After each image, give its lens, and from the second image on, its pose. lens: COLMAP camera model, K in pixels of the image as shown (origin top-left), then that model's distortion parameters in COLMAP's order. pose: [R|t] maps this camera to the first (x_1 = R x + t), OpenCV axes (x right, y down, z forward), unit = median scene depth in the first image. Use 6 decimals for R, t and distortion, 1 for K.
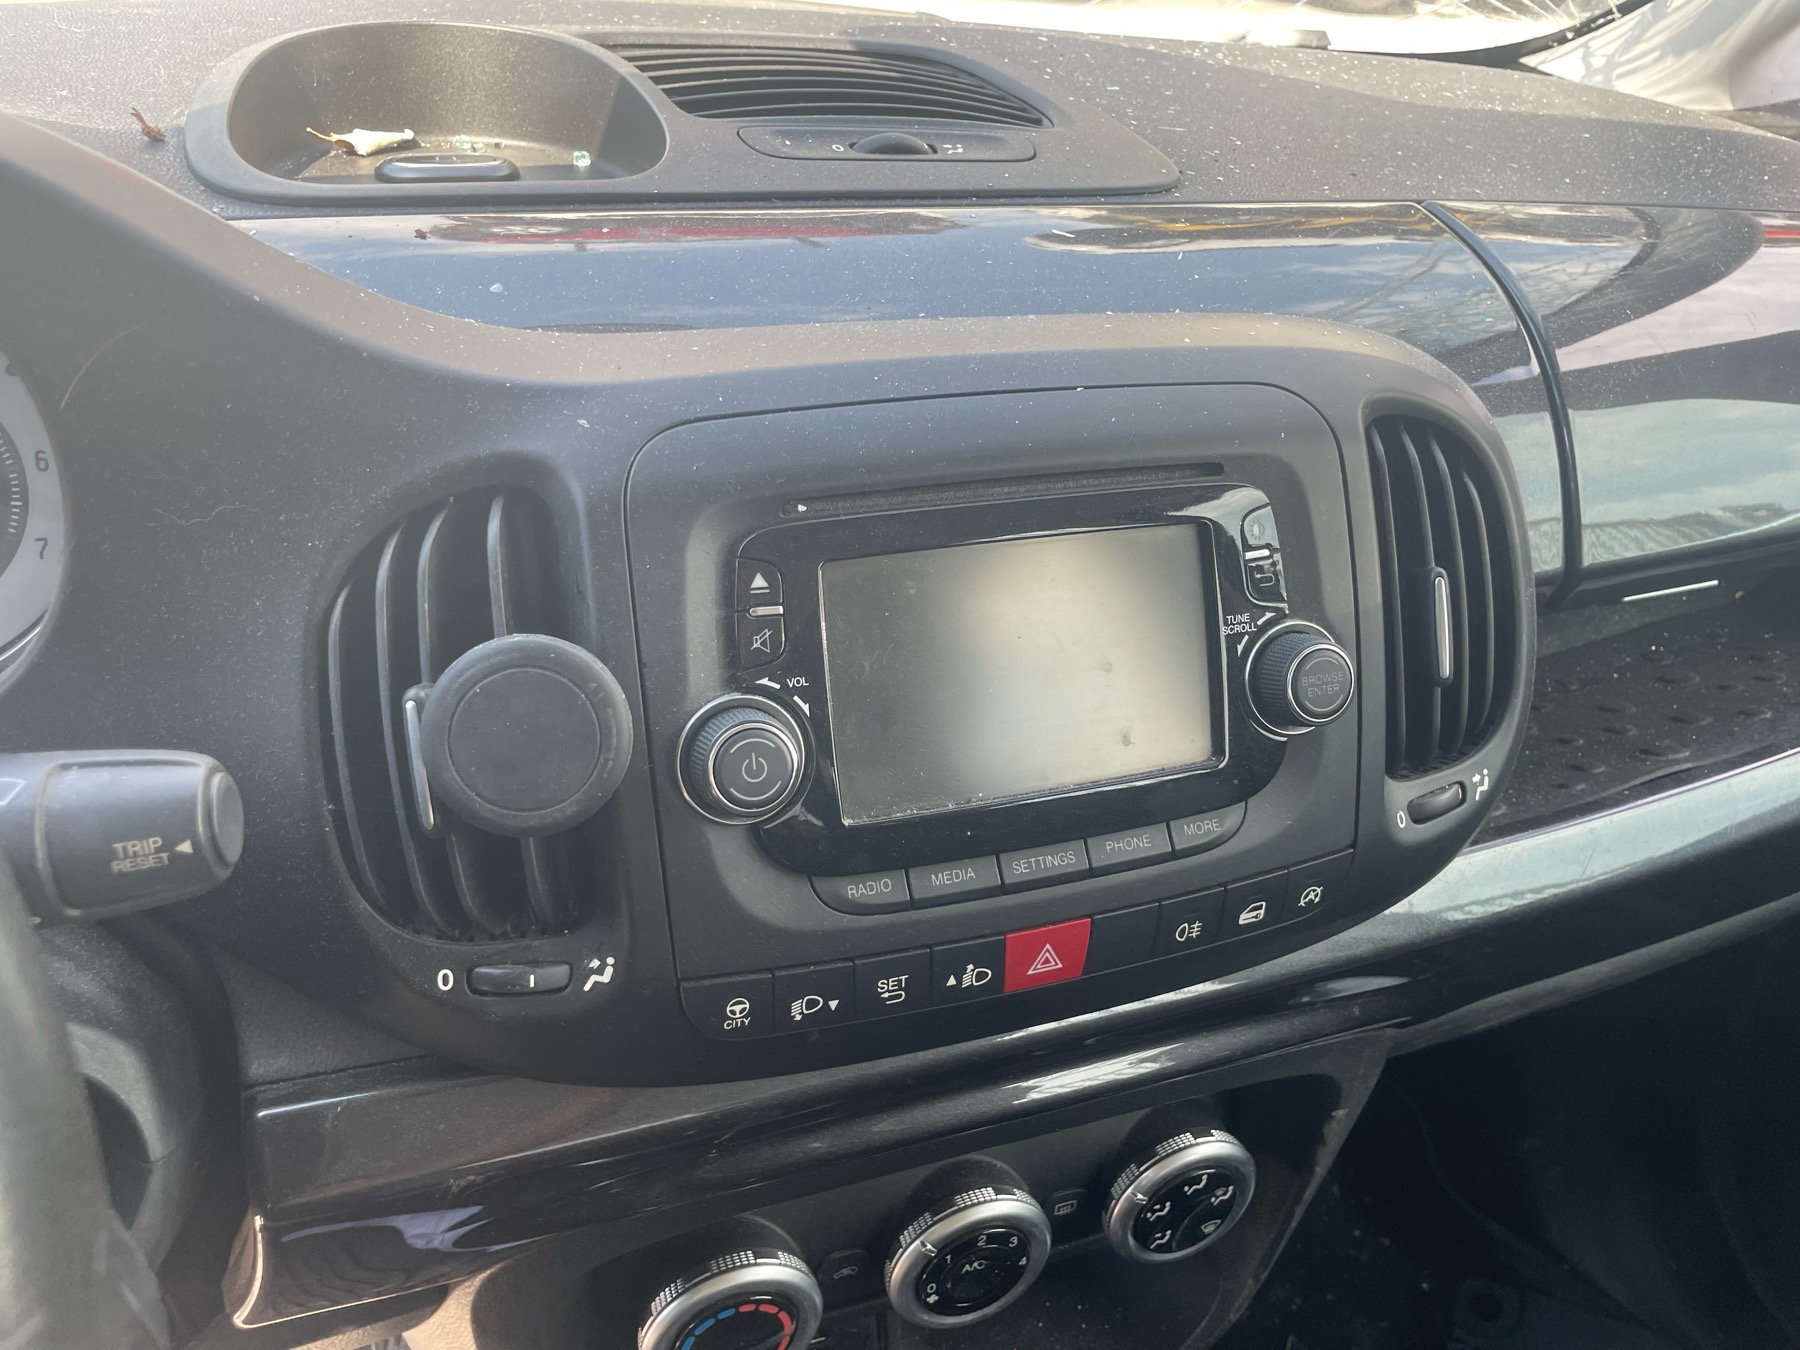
lens RADIAL K [[1376.9, 0, 906.9], [0, 1376.9, 662.0], [0, 0, 1]] dist [0.075147, -0.112516]
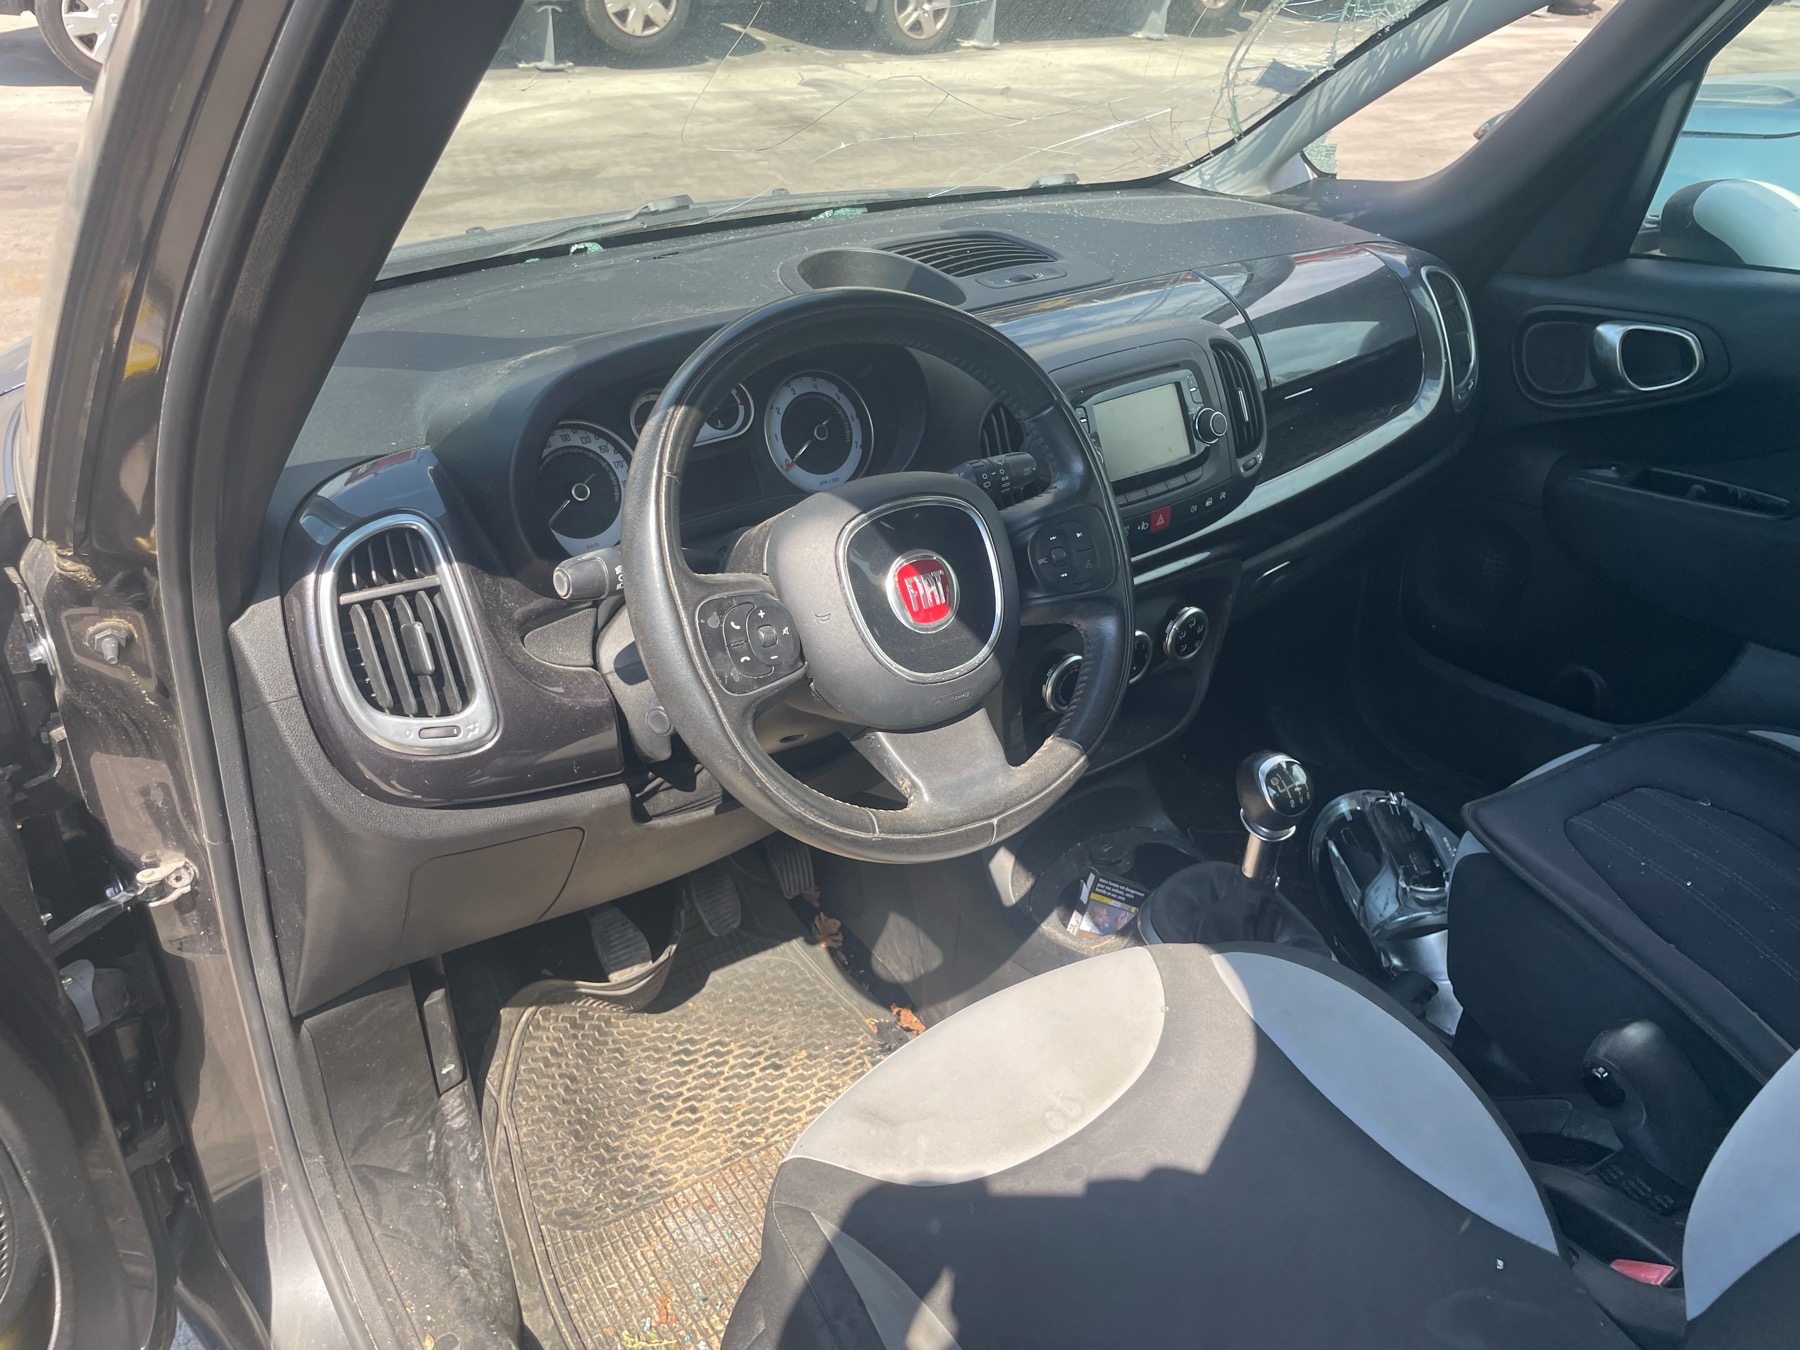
lens RADIAL K [[1356.2, 0, 905.1], [0, 1356.2, 667.9], [0, 0, 1]] dist [0.102721, -0.168703]
pose [[0.949284, -0.201935, 0.241003, -1.070669], [0.204570, 0.978747, 0.014309, 0.312803], [-0.238770, 0.035718, 0.970419, -1.605011]]
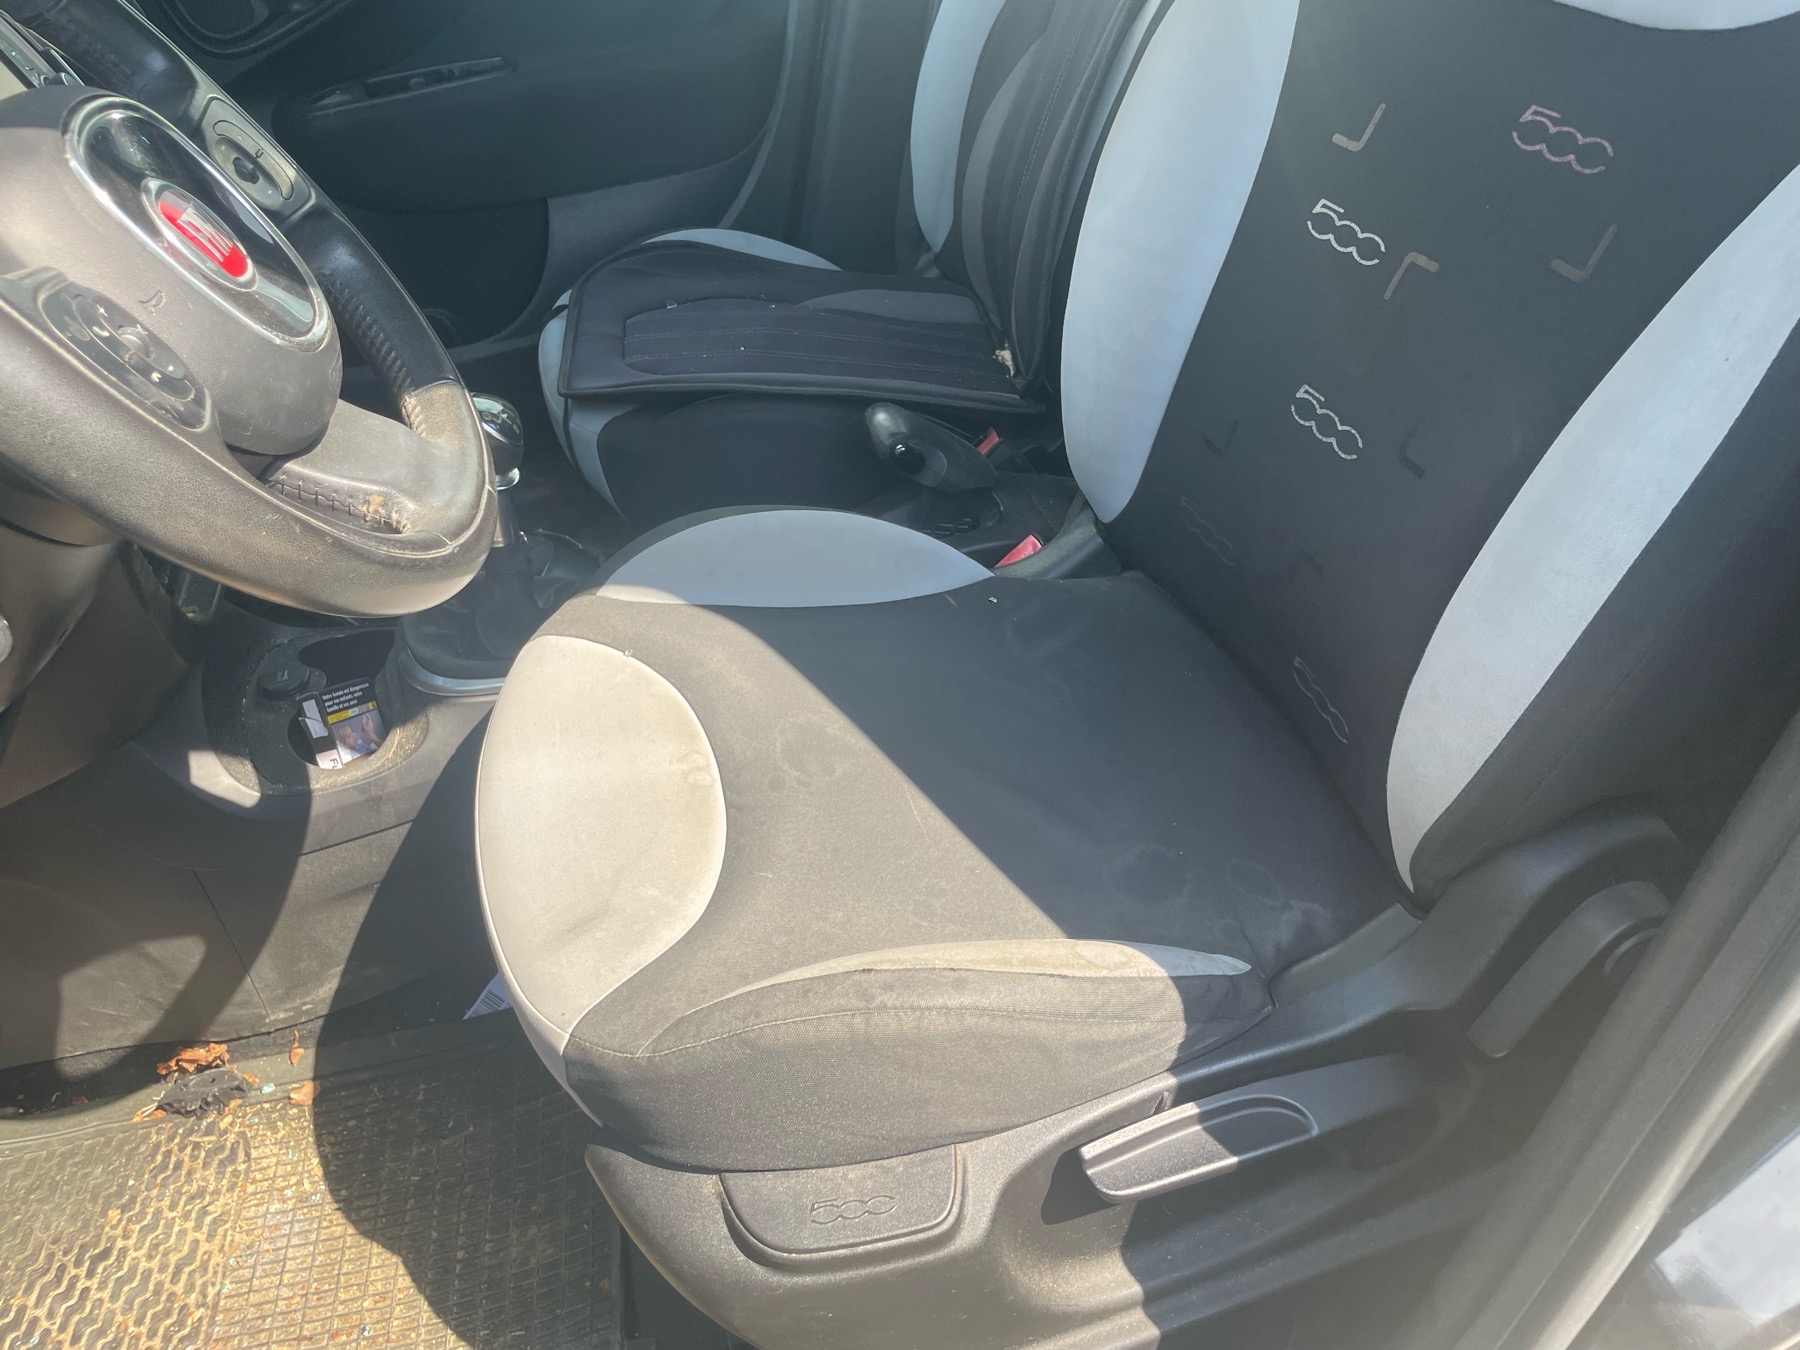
lens RADIAL K [[1366.9, 0, 900.7], [0, 1366.9, 668.9], [0, 0, 1]] dist [0.089246, -0.115916]
pose [[0.075918, -0.648182, 0.757691, -1.700351], [0.554875, 0.658821, 0.508005, 0.212510], [-0.828462, 0.381858, 0.409677, -0.661148]]
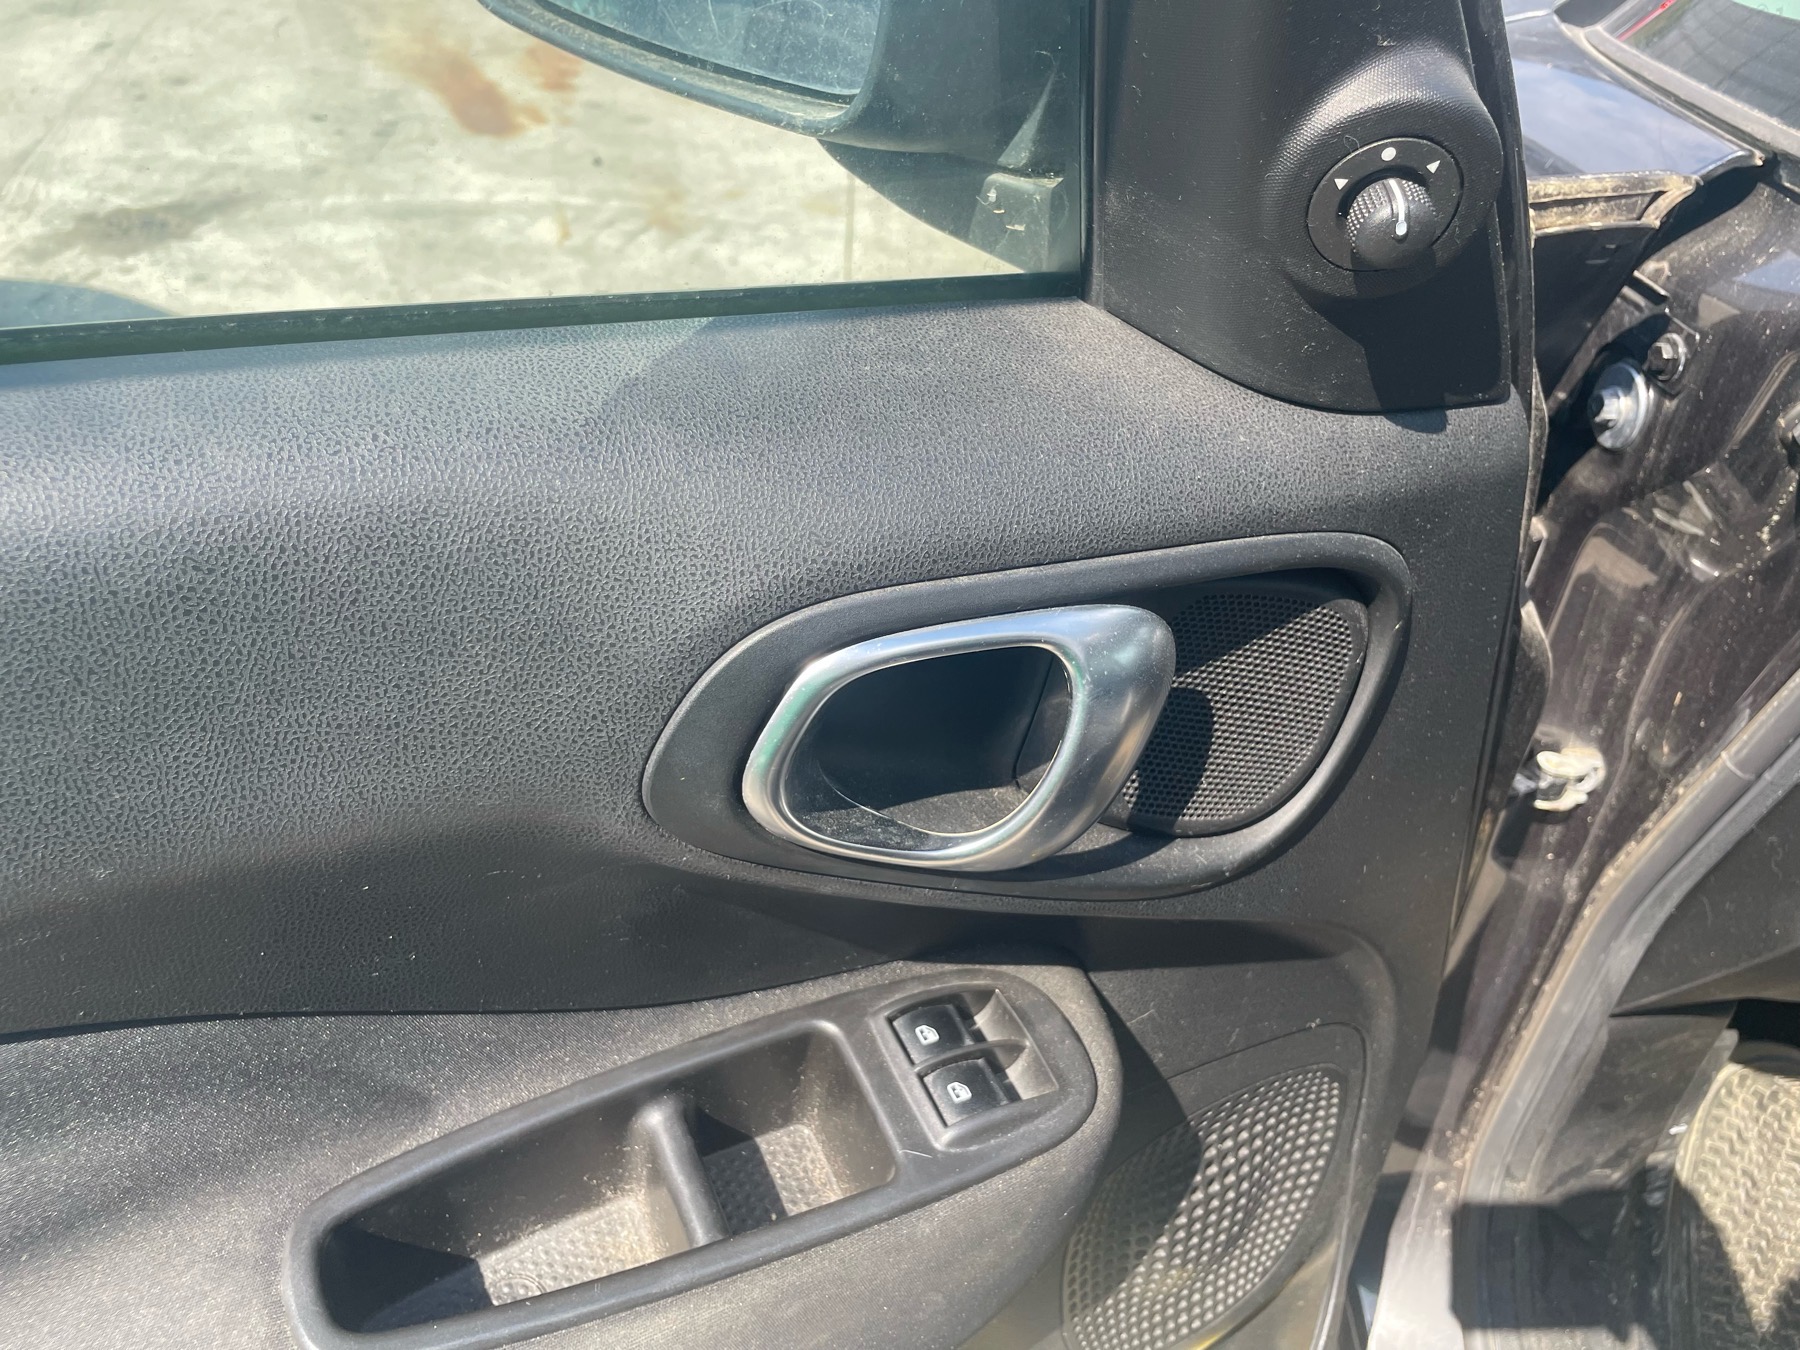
lens RADIAL K [[1376.9, 0, 906.9], [0, 1376.9, 662.0], [0, 0, 1]] dist [0.075147, -0.112516]
pose [[0.964573, 0.146747, -0.219235, -2.105405], [-0.126031, 0.986375, 0.105738, 0.241554], [0.231764, -0.074362, 0.969926, -0.800691]]
